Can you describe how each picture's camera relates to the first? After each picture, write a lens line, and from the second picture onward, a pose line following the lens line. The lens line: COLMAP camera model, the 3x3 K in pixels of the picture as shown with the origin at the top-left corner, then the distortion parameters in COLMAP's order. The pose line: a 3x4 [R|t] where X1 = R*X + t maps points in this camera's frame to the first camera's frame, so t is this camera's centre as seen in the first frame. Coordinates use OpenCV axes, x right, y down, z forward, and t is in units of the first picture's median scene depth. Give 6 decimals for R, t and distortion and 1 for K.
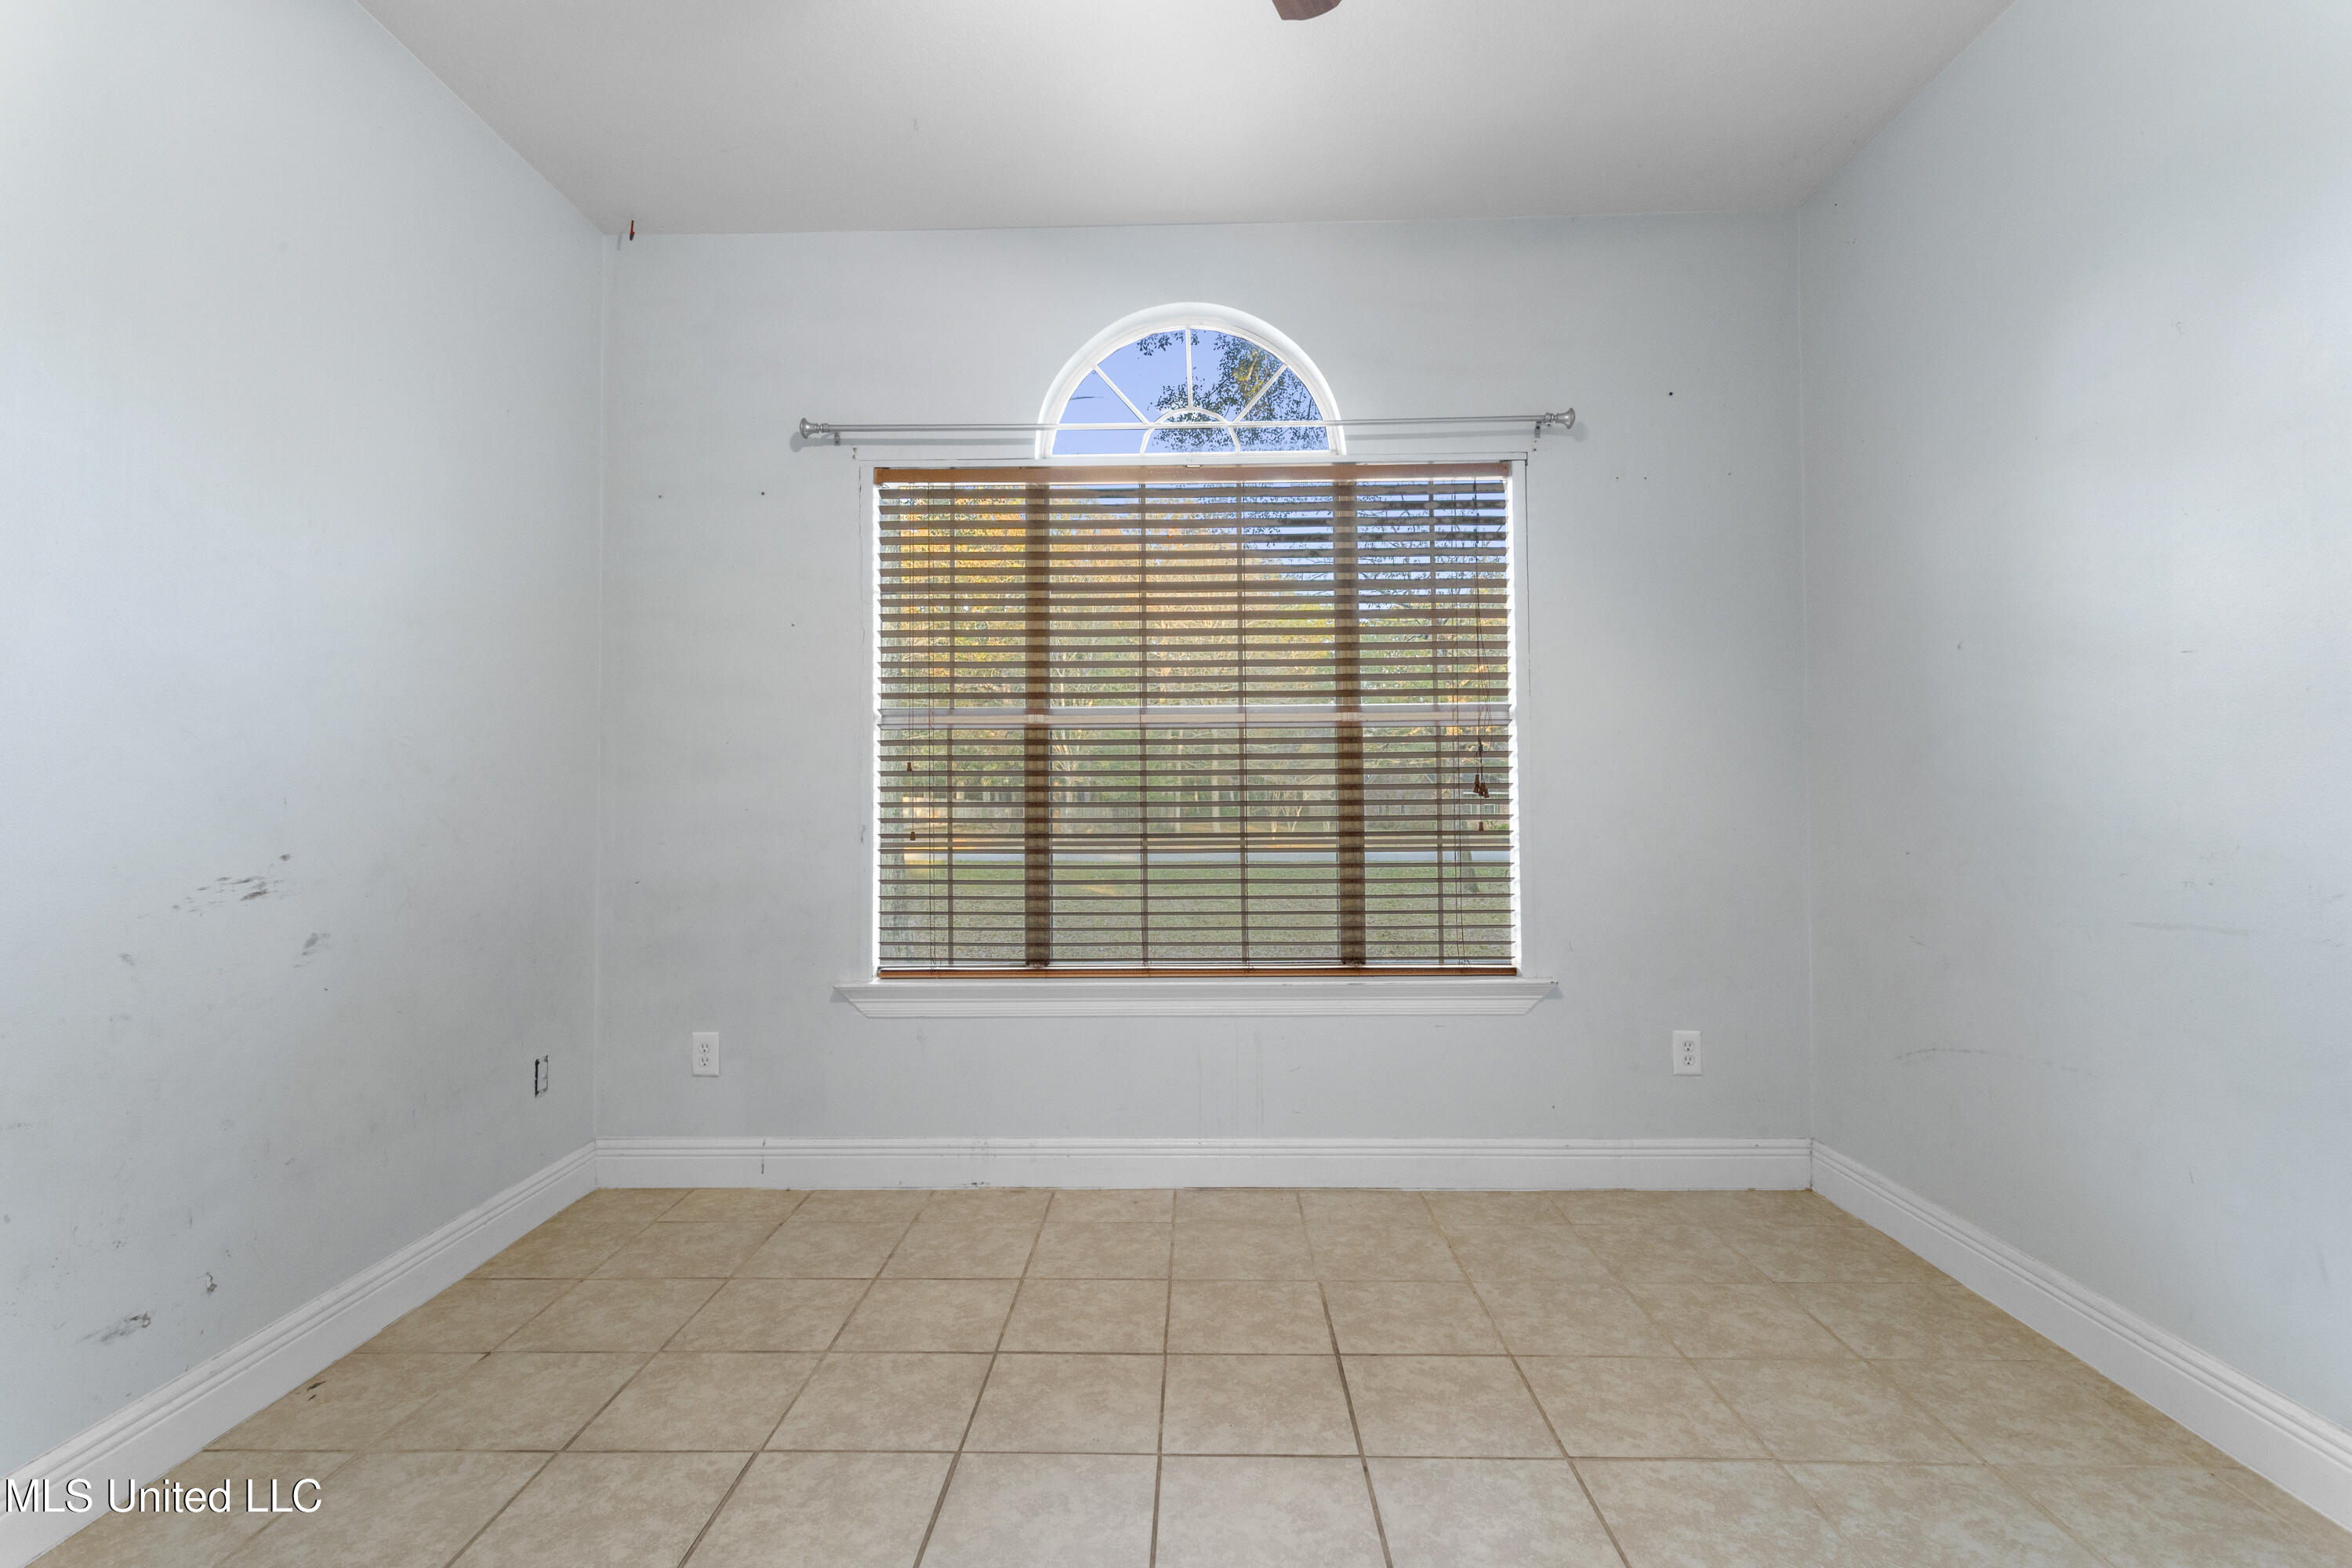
lens RADIAL K [[1119.2, 0, 1173.9], [0, 1119.2, 789.2], [0, 0, 1]] dist [-0.000674, -0.000065]
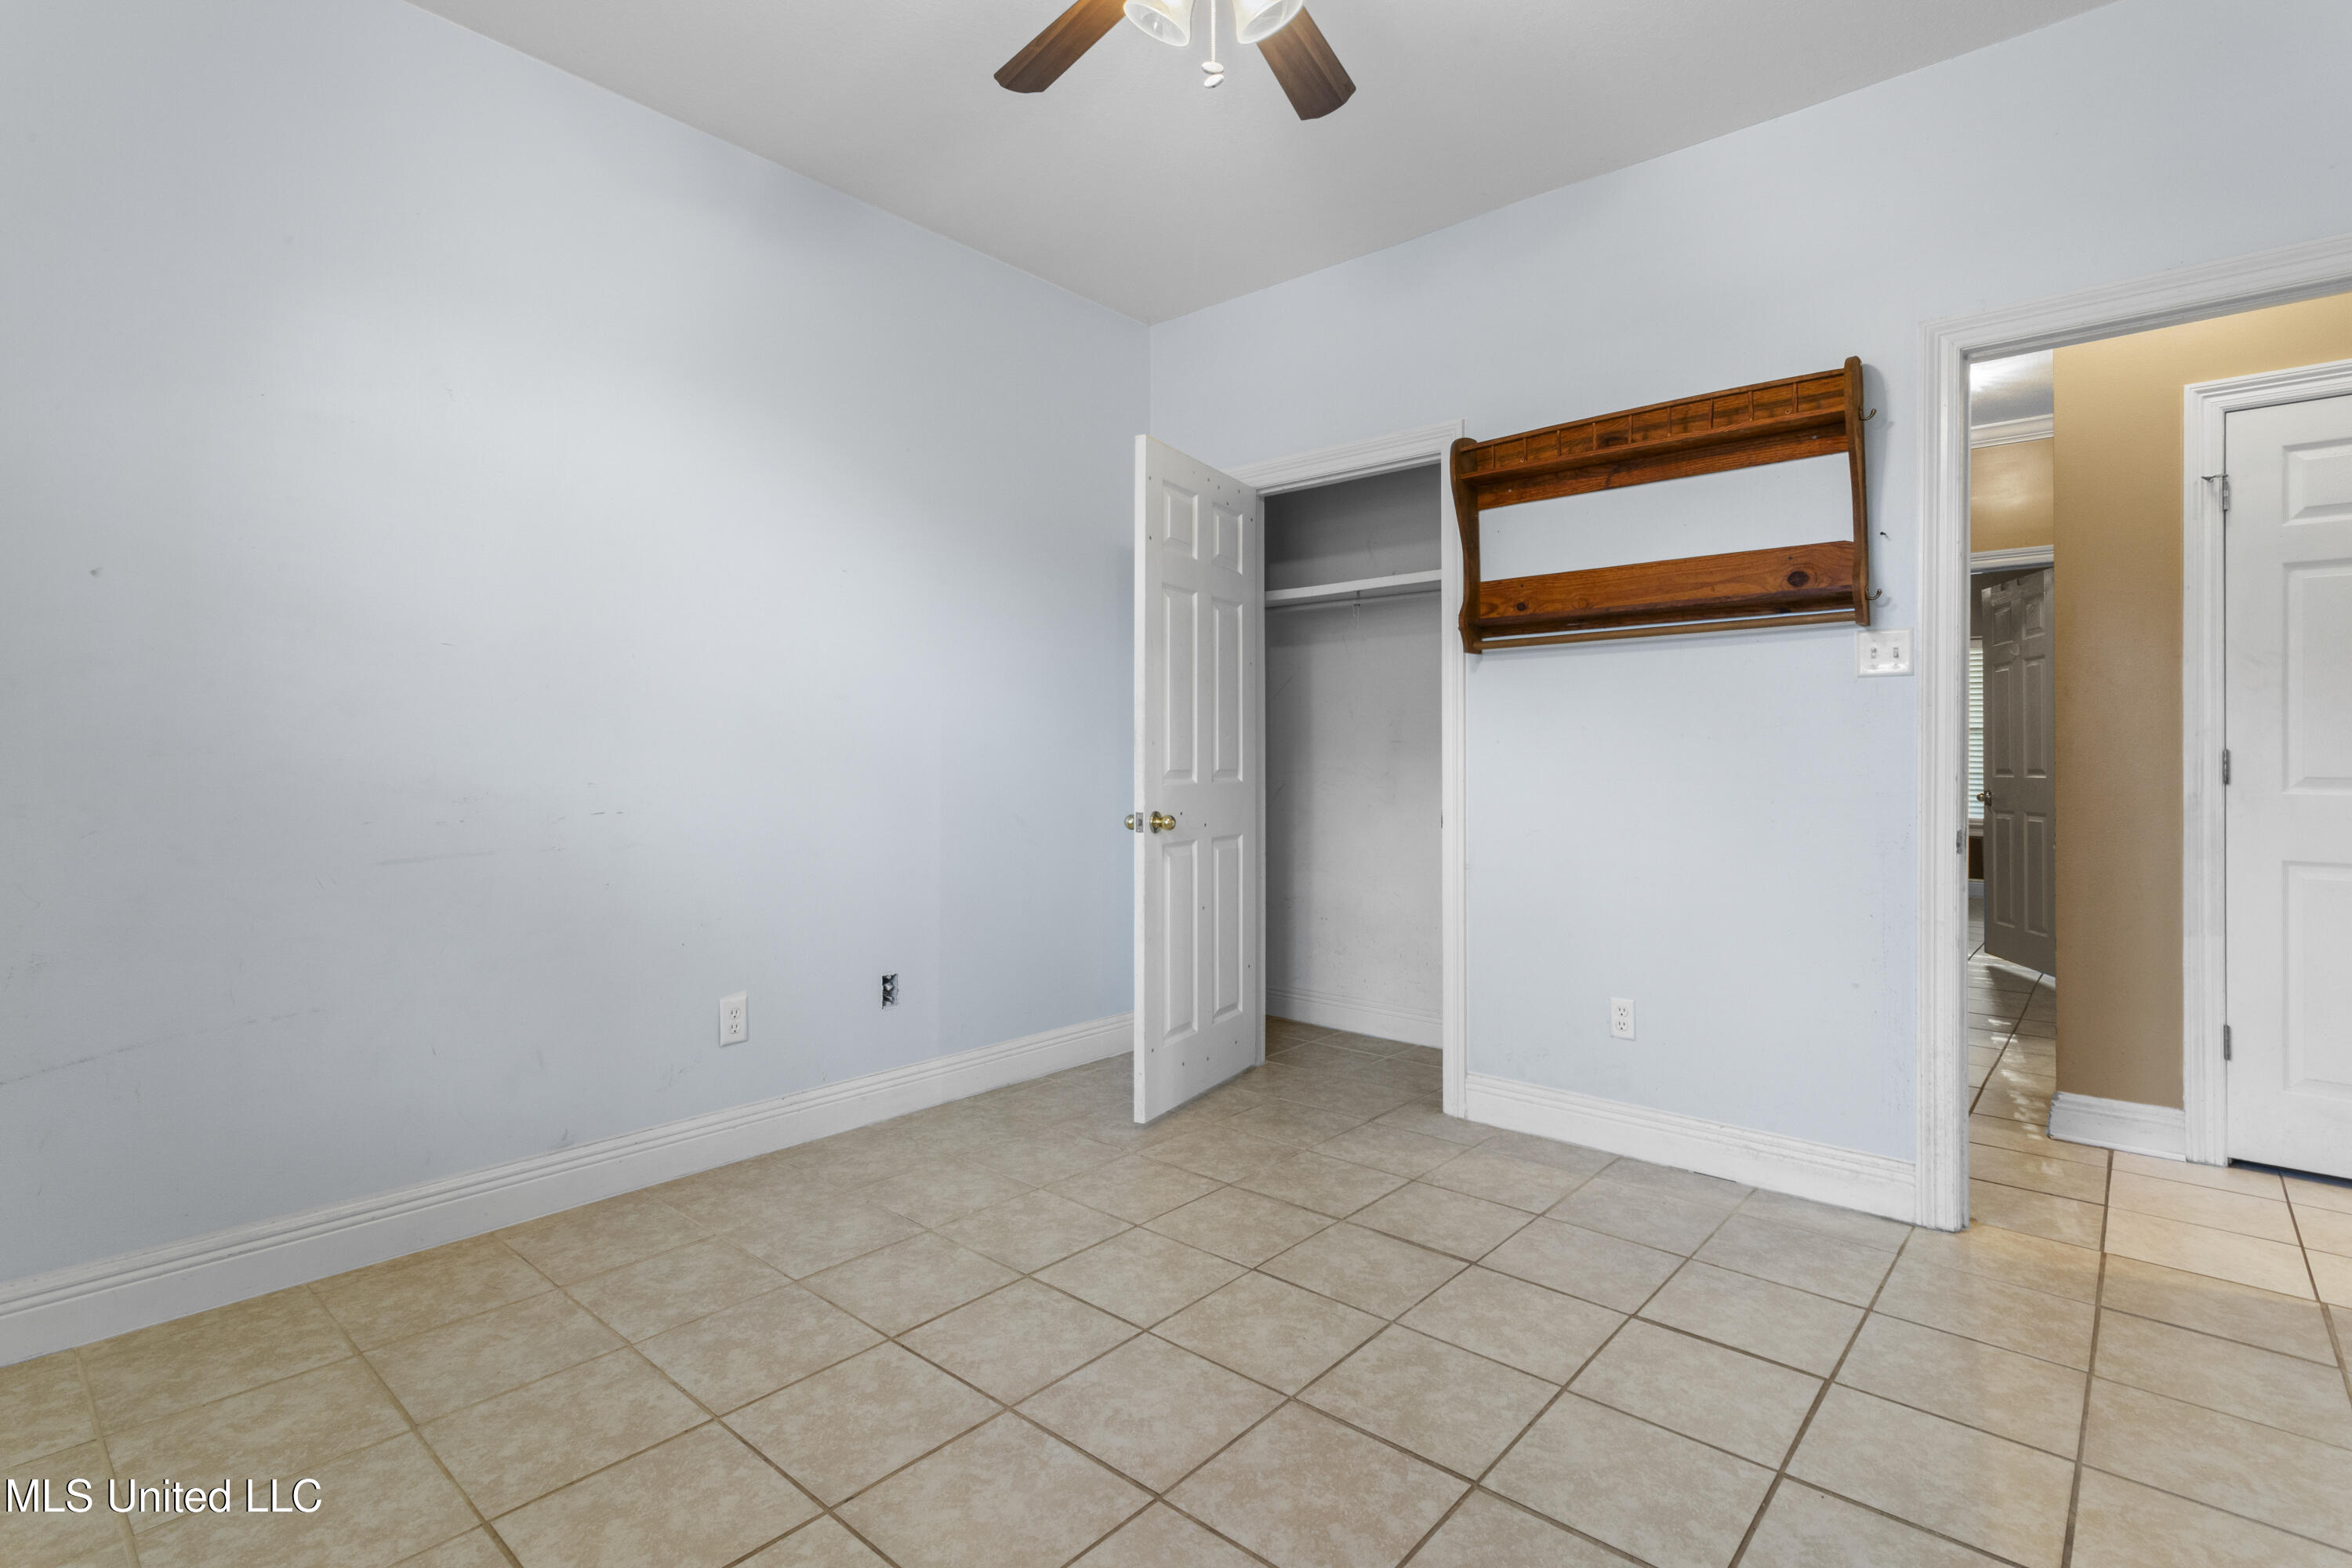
lens RADIAL K [[1119.2, 0, 1171.4], [0, 1119.2, 774.2], [0, 0, 1]] dist [-0.000674, -0.000065]
pose [[-0.767241, -0.002747, 0.641352, -0.577119], [-0.003566, 0.999994, 0.000016, 0.025498], [-0.641348, -0.002275, -0.767246, 1.466628]]
